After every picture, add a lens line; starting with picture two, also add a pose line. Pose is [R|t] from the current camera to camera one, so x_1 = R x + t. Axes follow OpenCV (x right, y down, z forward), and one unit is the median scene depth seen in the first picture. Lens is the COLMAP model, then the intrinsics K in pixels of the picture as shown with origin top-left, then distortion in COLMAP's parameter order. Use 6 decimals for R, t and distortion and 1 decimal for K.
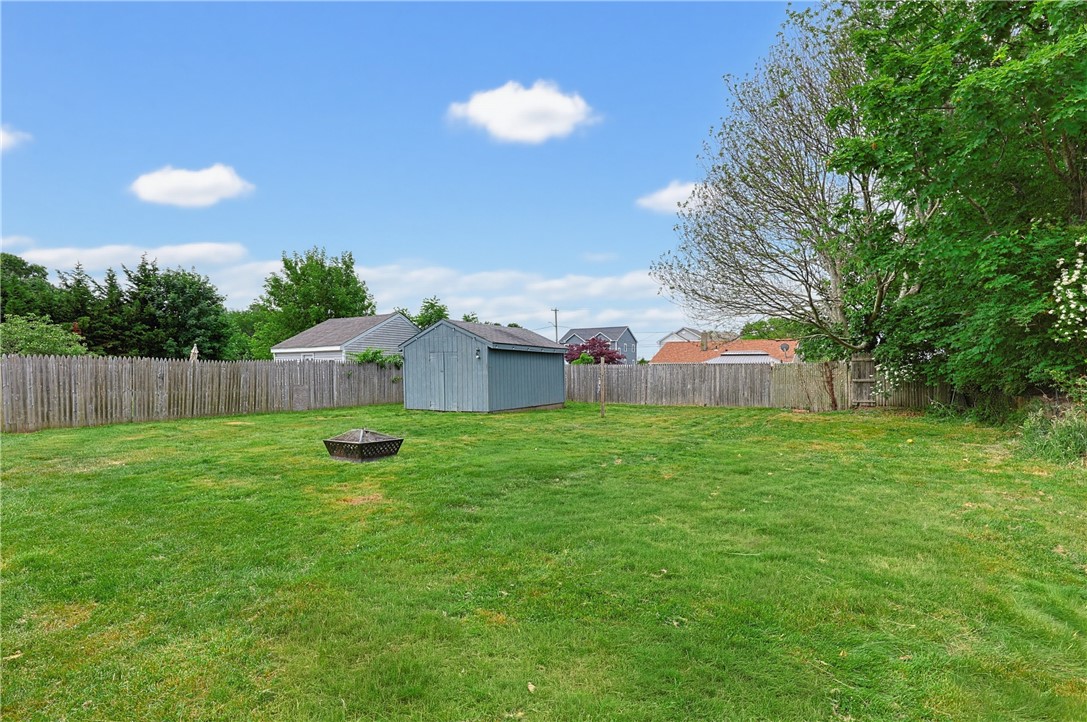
lens RADIAL K [[475.9, 0, 552.2], [0, 475.9, 389.1], [0, 0, 1]] dist [-0.001369, -0.000412]
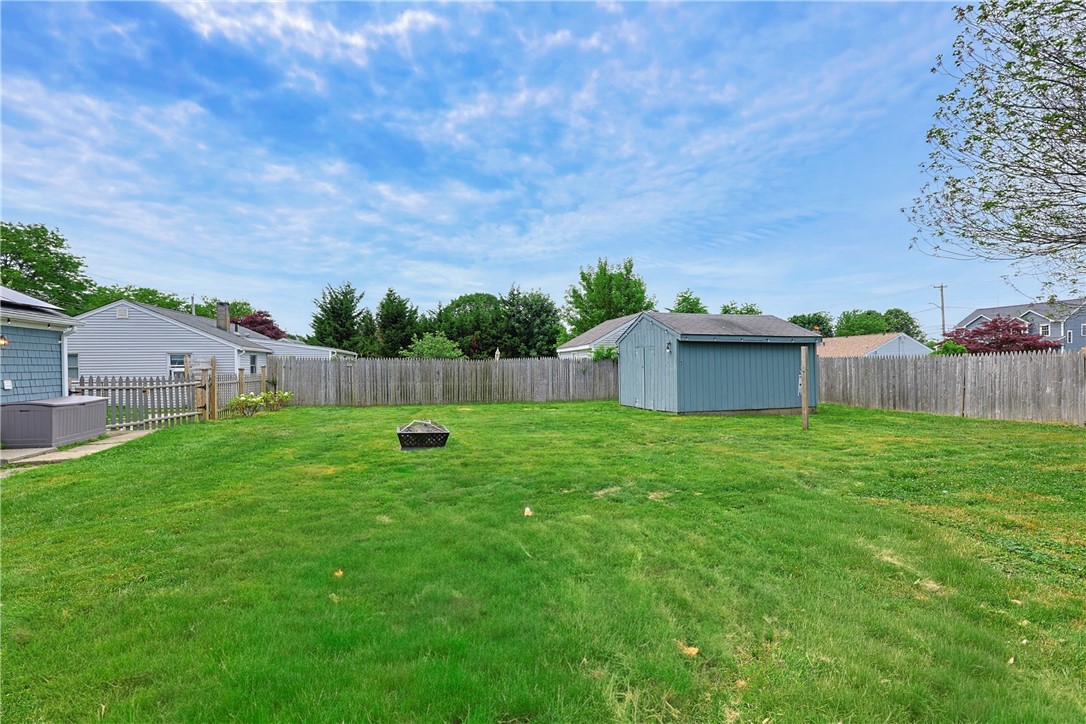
lens RADIAL K [[460.5, 0, 543.0], [0, 460.5, 362.0], [0, 0, 1]] dist [0.000153, -0.000004]
pose [[0.740567, -0.013037, -0.671856, 0.205888], [-0.019661, 0.998963, -0.041056, -0.004742], [0.671694, 0.043614, 0.739543, 0.156522]]
